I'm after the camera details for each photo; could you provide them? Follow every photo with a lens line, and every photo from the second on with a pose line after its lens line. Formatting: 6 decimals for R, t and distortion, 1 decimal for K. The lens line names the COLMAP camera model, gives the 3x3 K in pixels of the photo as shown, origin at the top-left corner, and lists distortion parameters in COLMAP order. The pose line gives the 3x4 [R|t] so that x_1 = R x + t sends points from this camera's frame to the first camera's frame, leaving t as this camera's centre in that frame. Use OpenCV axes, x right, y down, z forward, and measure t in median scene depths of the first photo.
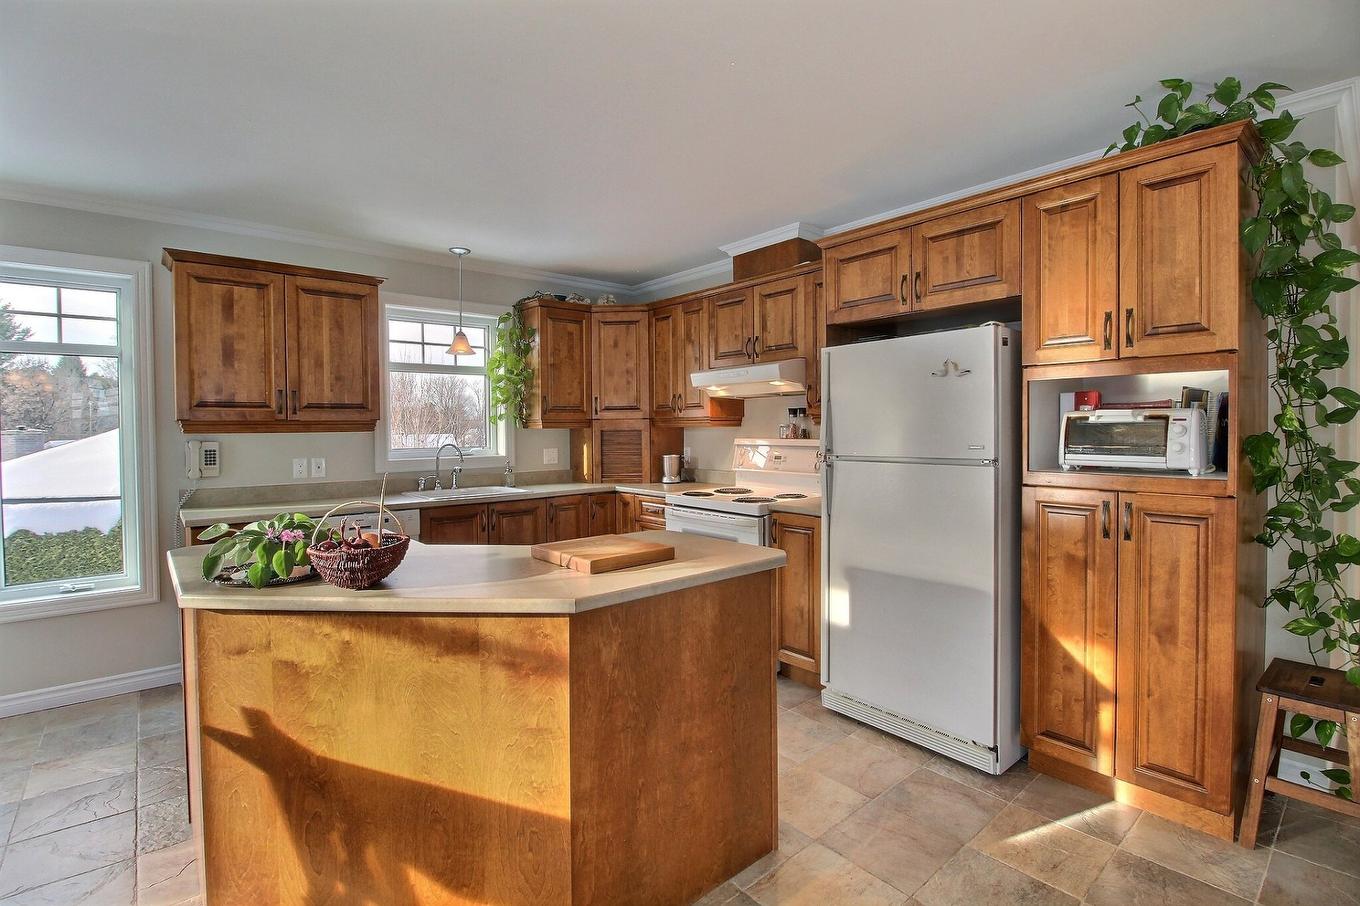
lens RADIAL K [[628.8, 0, 687.9], [0, 628.8, 437.0], [0, 0, 1]] dist [0.000912, -0.011268]
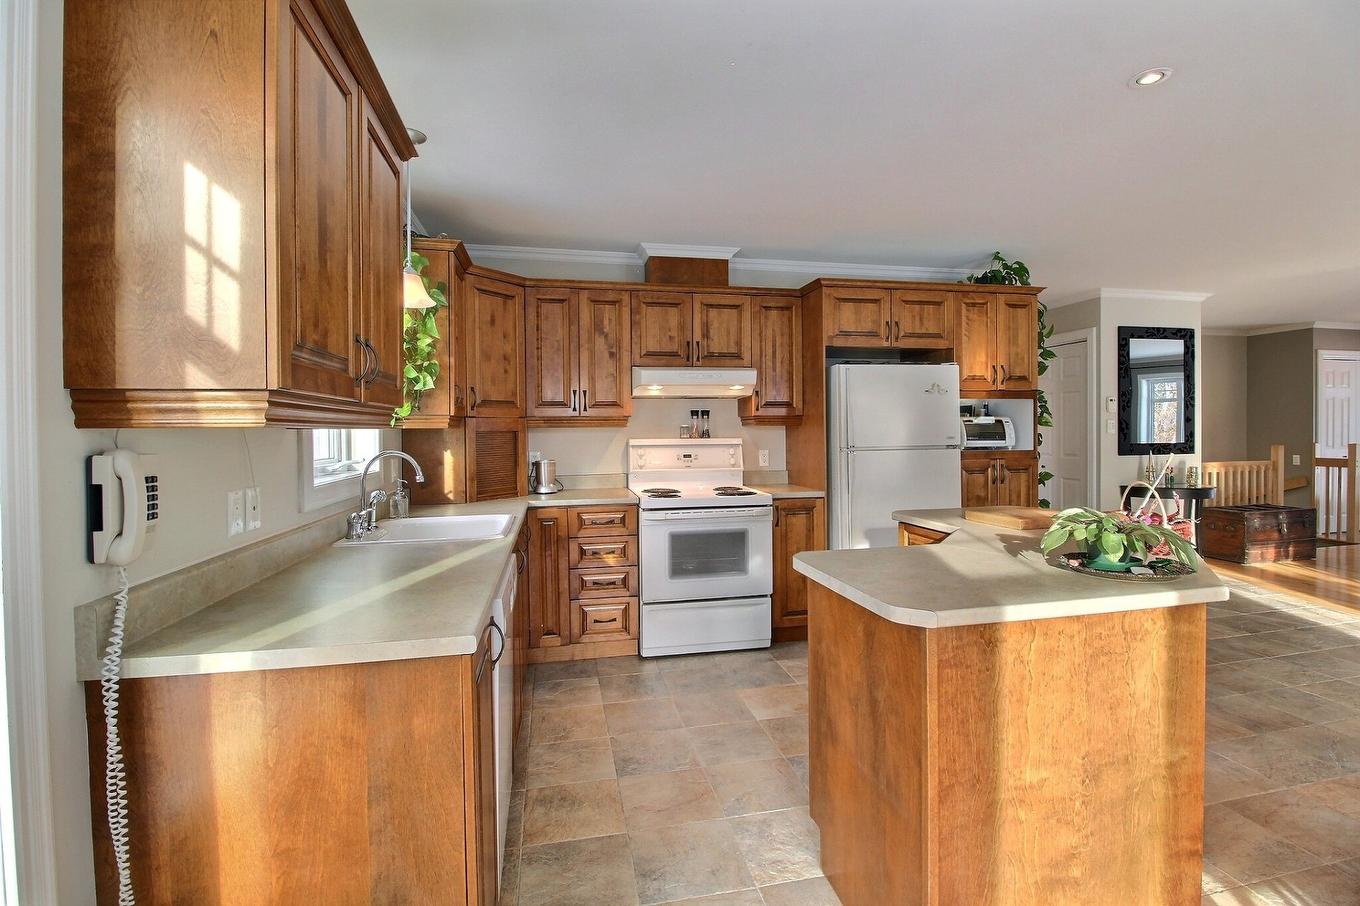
lens RADIAL K [[628.8, 0, 687.9], [0, 628.8, 437.0], [0, 0, 1]] dist [0.000912, -0.011268]
pose [[0.488372, -0.006988, 0.872607, -0.877603], [0.018672, 0.999823, -0.002443, 0.003291], [-0.872436, 0.017486, 0.488416, 0.534127]]
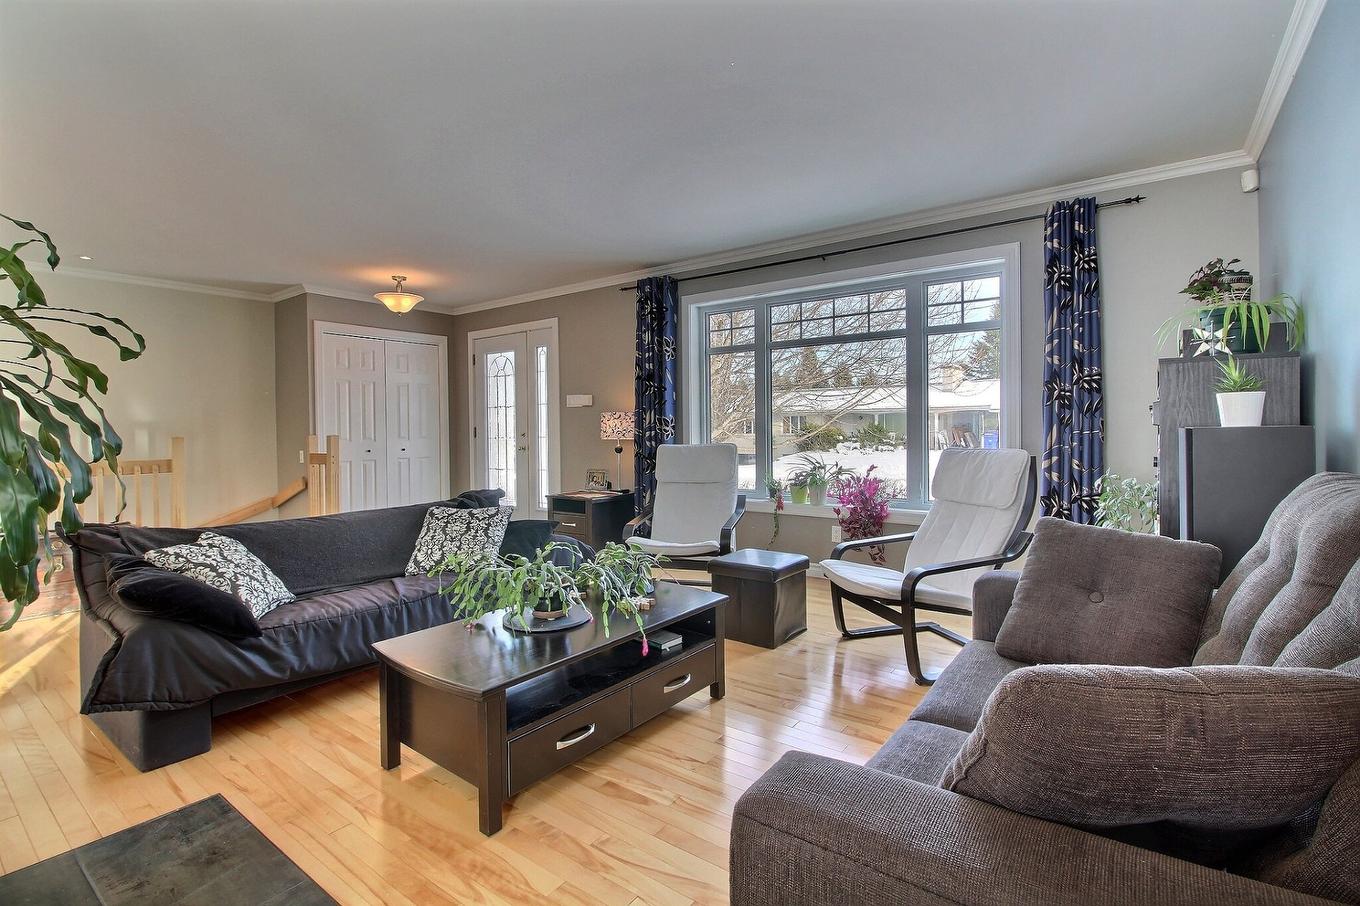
lens RADIAL K [[628.8, 0, 687.9], [0, 628.8, 437.0], [0, 0, 1]] dist [0.000912, -0.011268]
pose [[-0.220221, -0.001985, 0.975448, 0.055197], [0.028055, 0.999571, 0.008368, 0.073689], [-0.975047, 0.029209, -0.220071, -0.865660]]
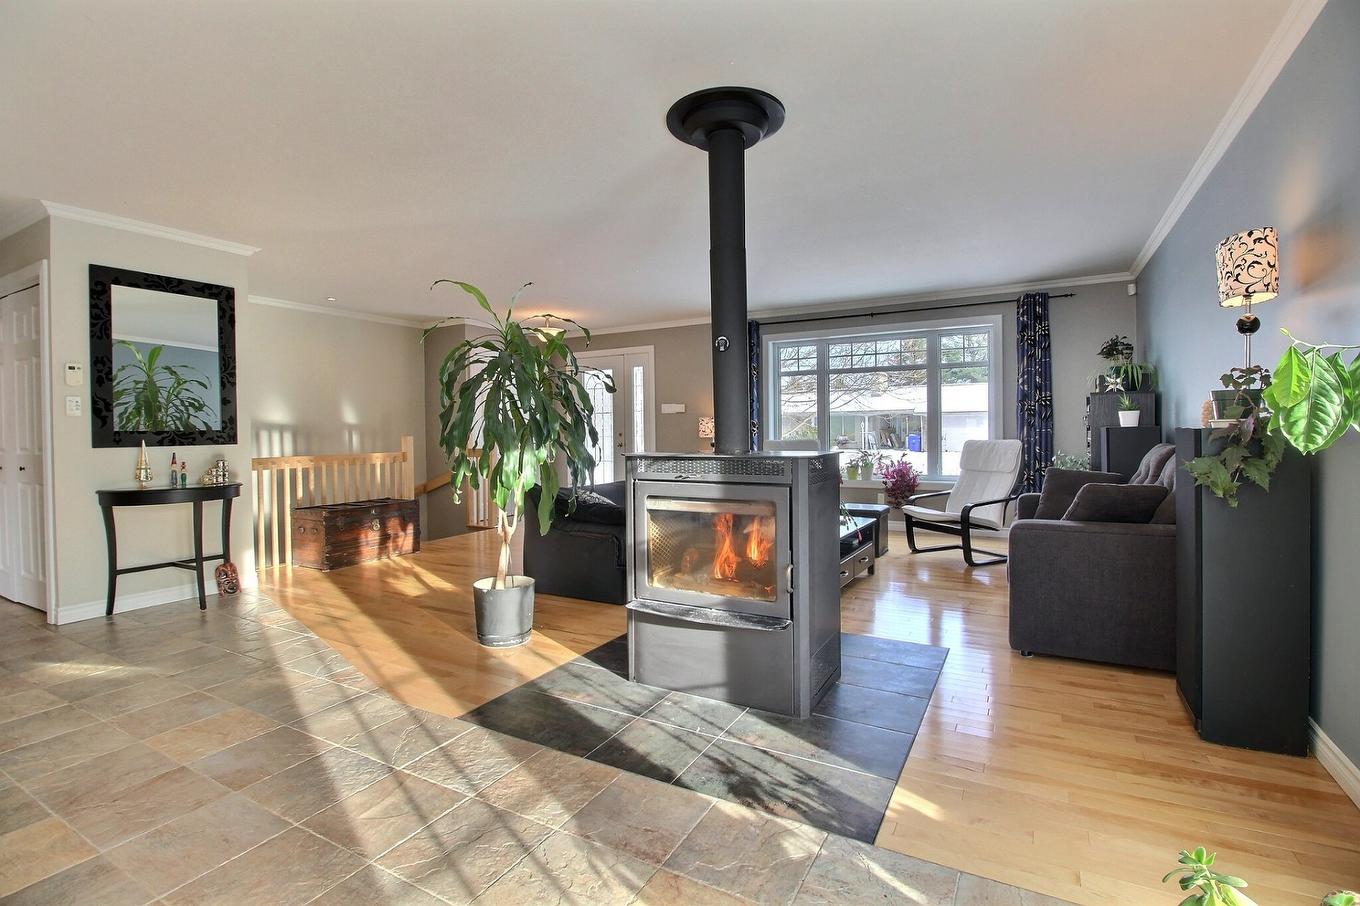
lens RADIAL K [[628.8, 0, 687.9], [0, 628.8, 437.0], [0, 0, 1]] dist [0.000912, -0.011268]
pose [[-0.337147, 0.001902, 0.941450, -0.374741], [0.029701, 0.999522, 0.008617, 0.067051], [-0.940983, 0.030867, -0.337042, -0.240922]]
